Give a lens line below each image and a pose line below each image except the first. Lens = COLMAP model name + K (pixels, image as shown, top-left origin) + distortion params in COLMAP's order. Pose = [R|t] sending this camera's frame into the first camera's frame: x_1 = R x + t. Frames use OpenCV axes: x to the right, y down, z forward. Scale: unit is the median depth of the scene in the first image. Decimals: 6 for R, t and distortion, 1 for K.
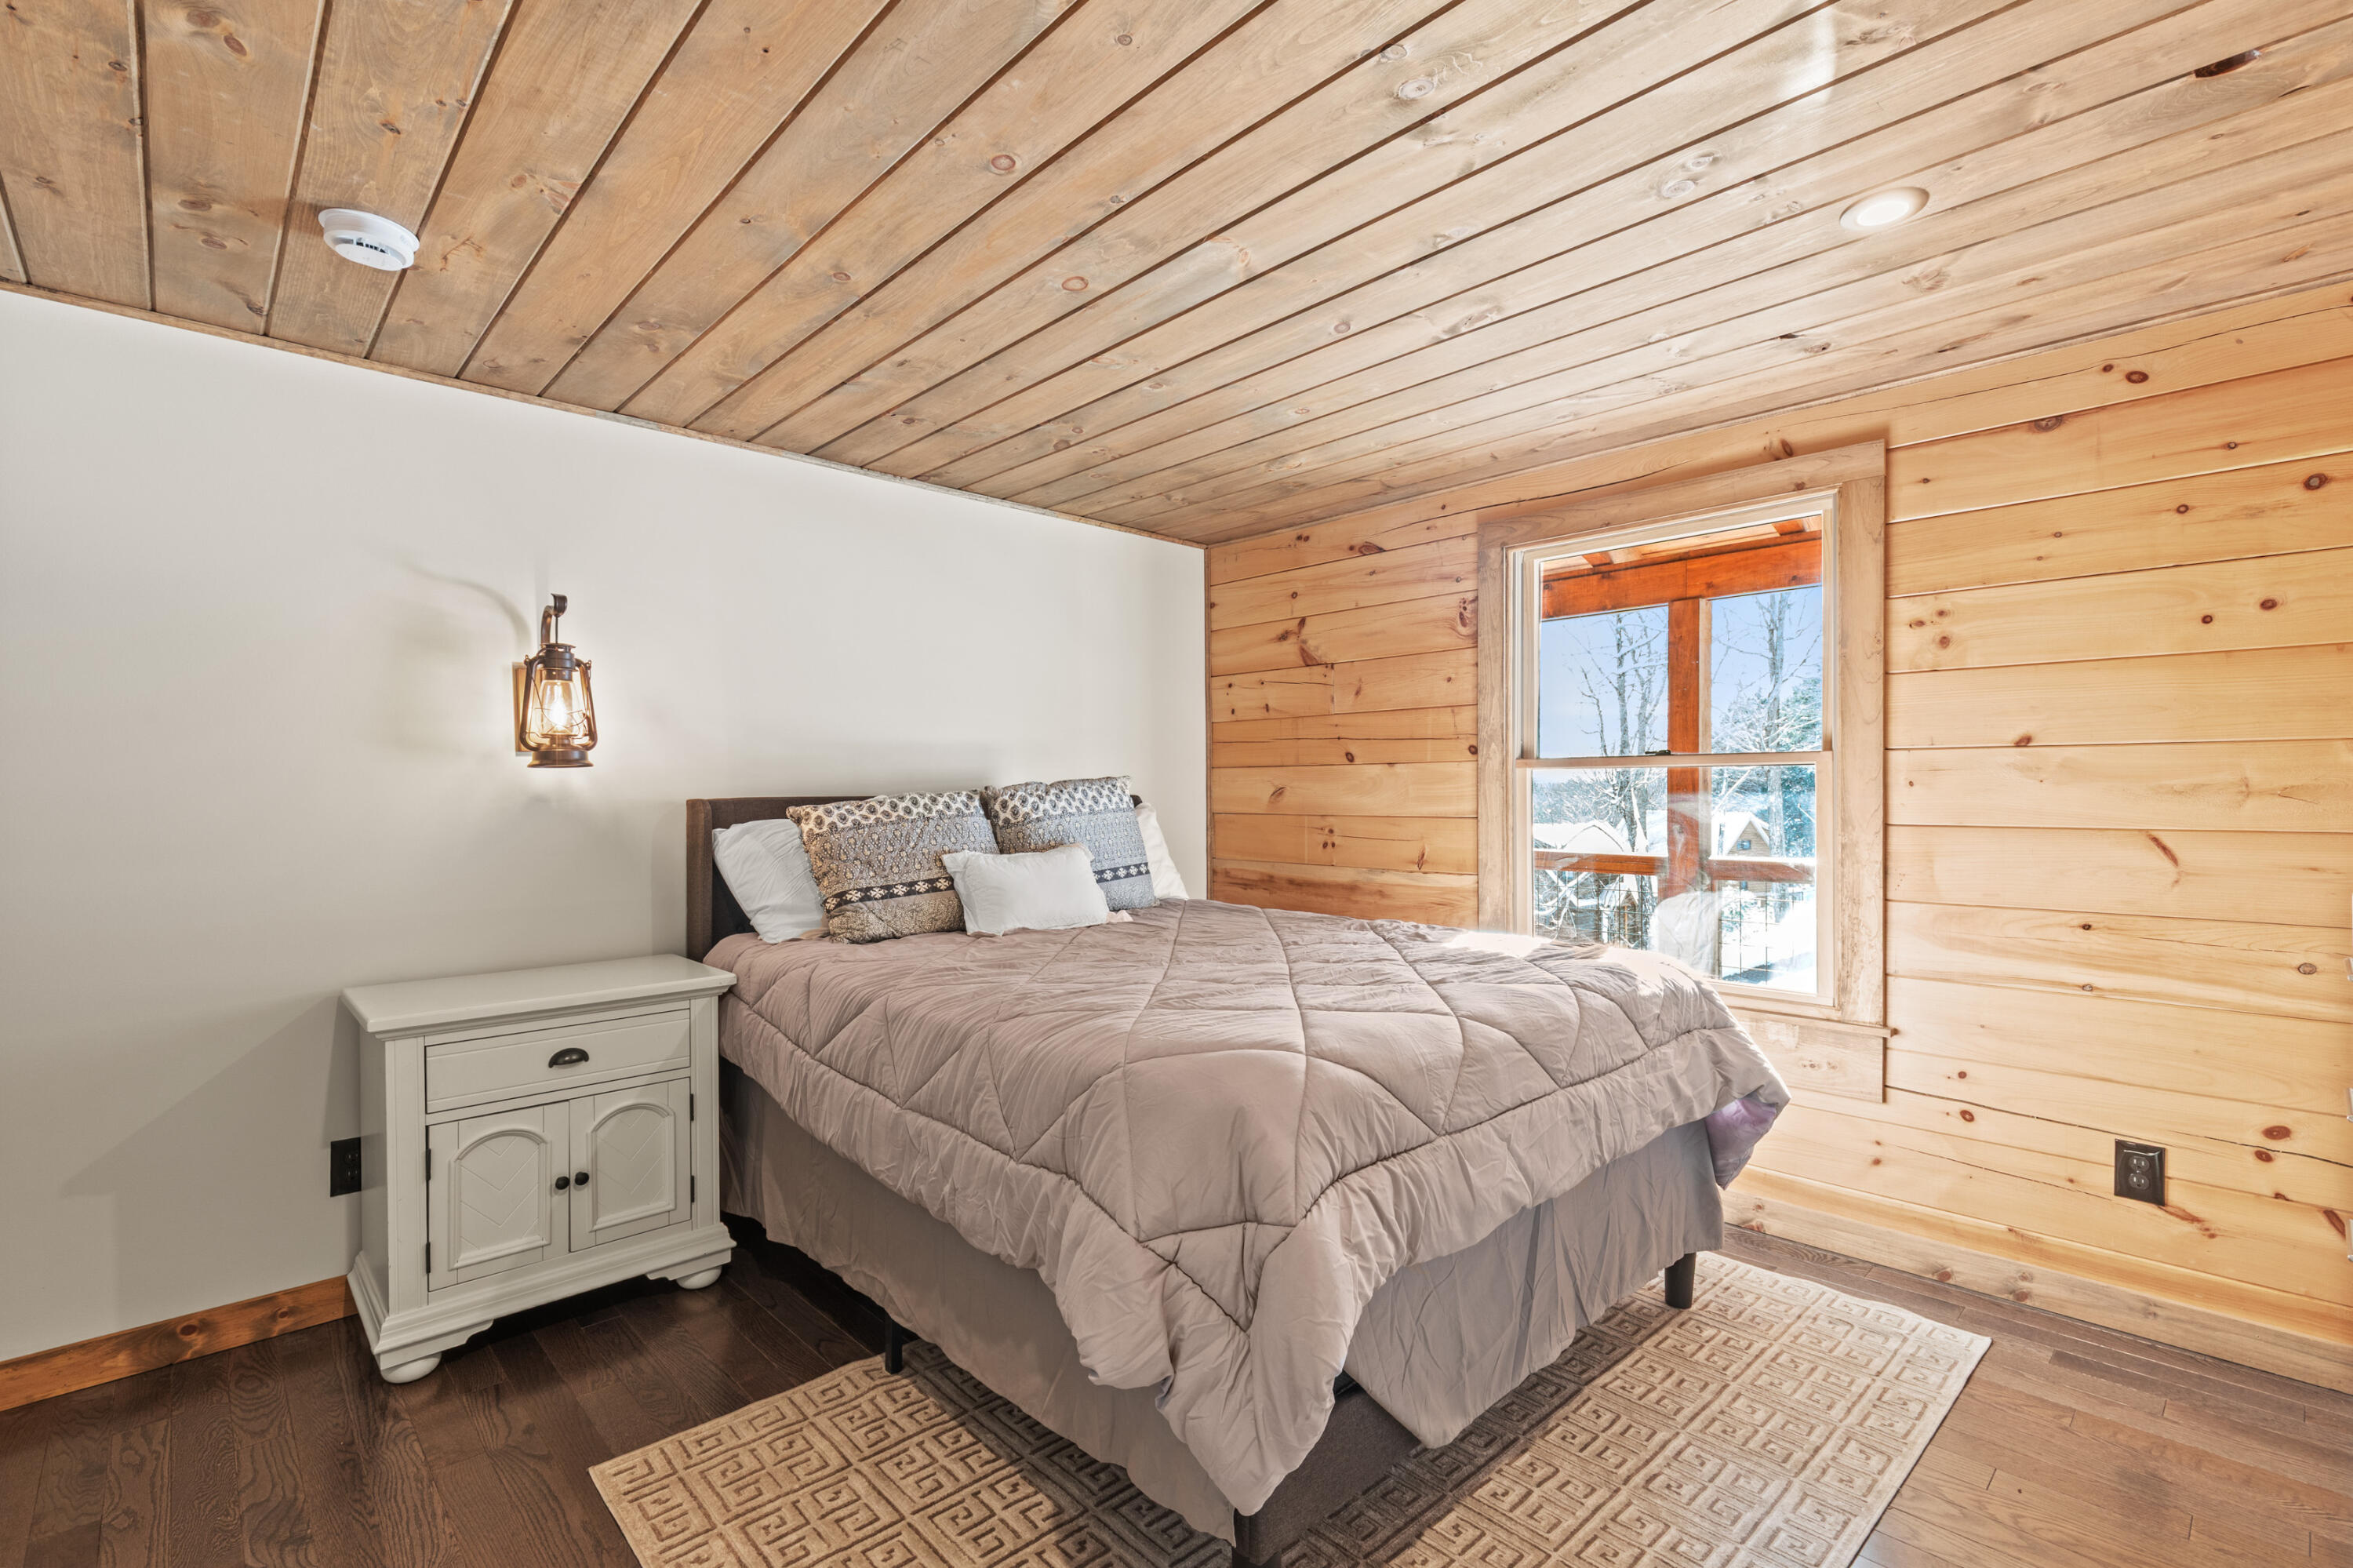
lens RADIAL K [[1053.2, 0, 1174.2], [0, 1053.2, 788.4], [0, 0, 1]] dist [0.005049, -0.001209]
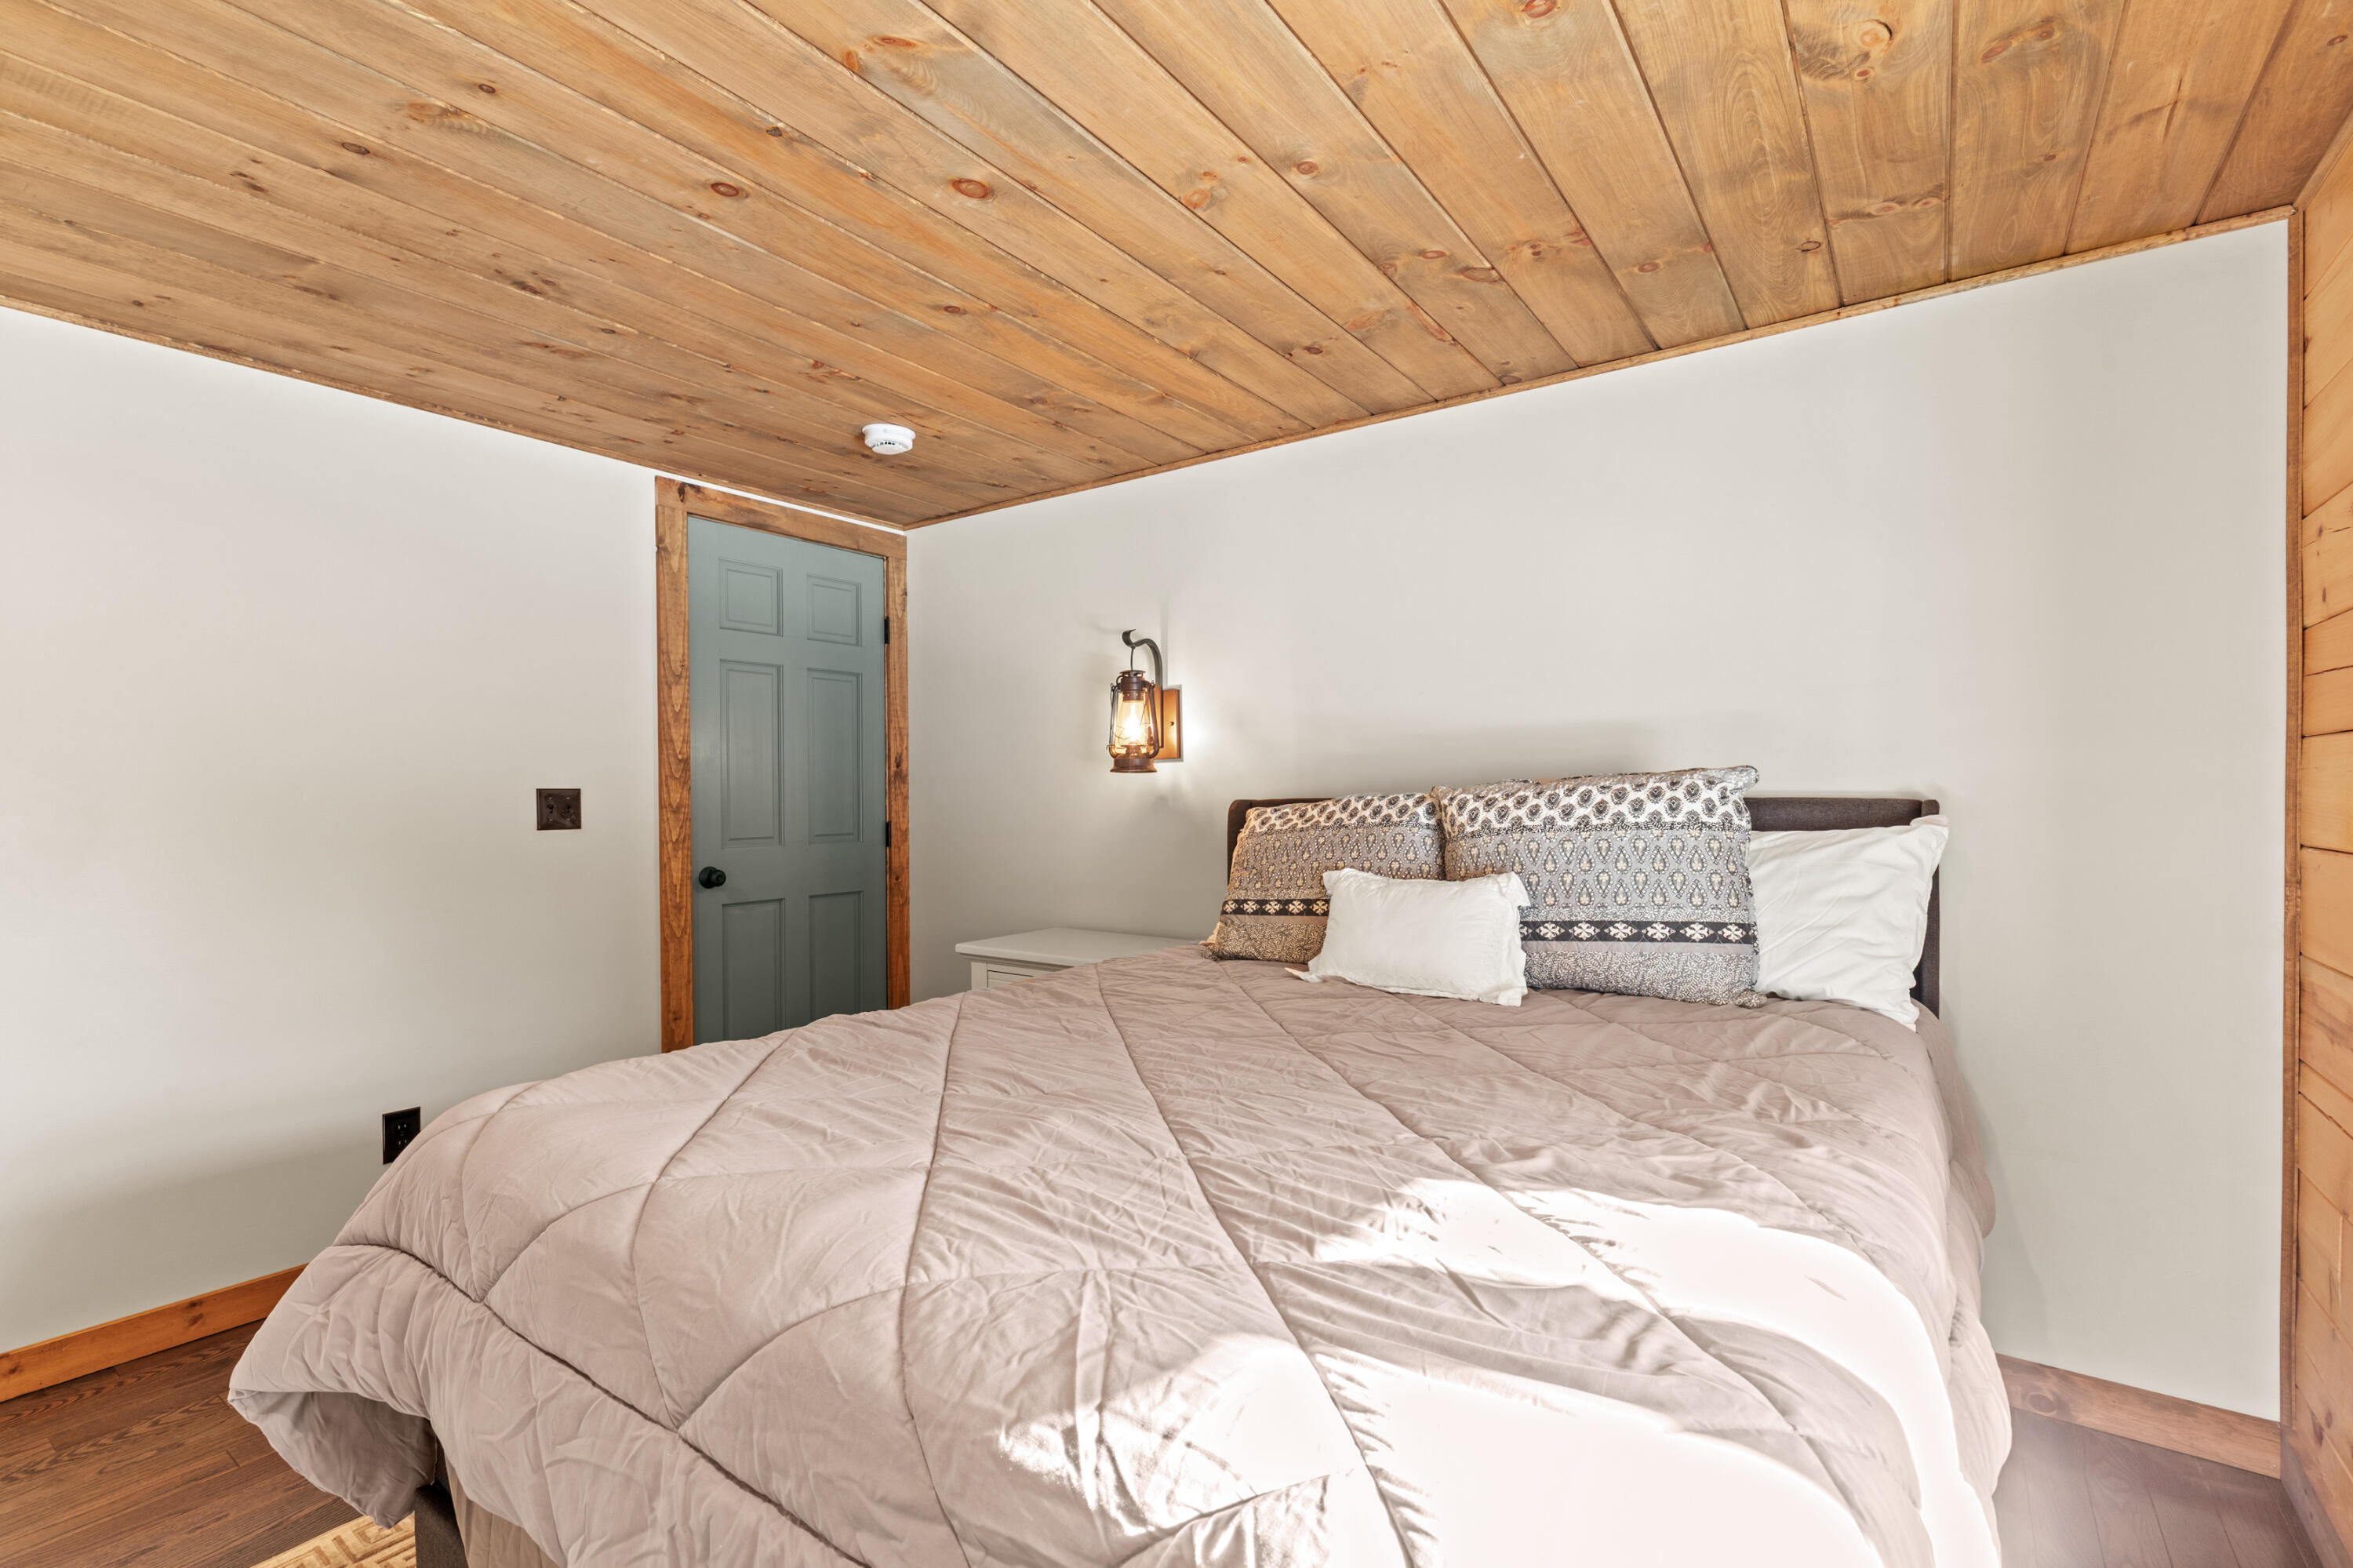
lens RADIAL K [[1053.2, 0, 1172.0], [0, 1053.2, 792.0], [0, 0, 1]] dist [0.005049, -0.001209]
pose [[0.178668, 0.003036, -0.983905, 0.554677], [0.002493, 0.999991, 0.003538, -0.001228], [0.983906, -0.003085, 0.178659, 0.740388]]
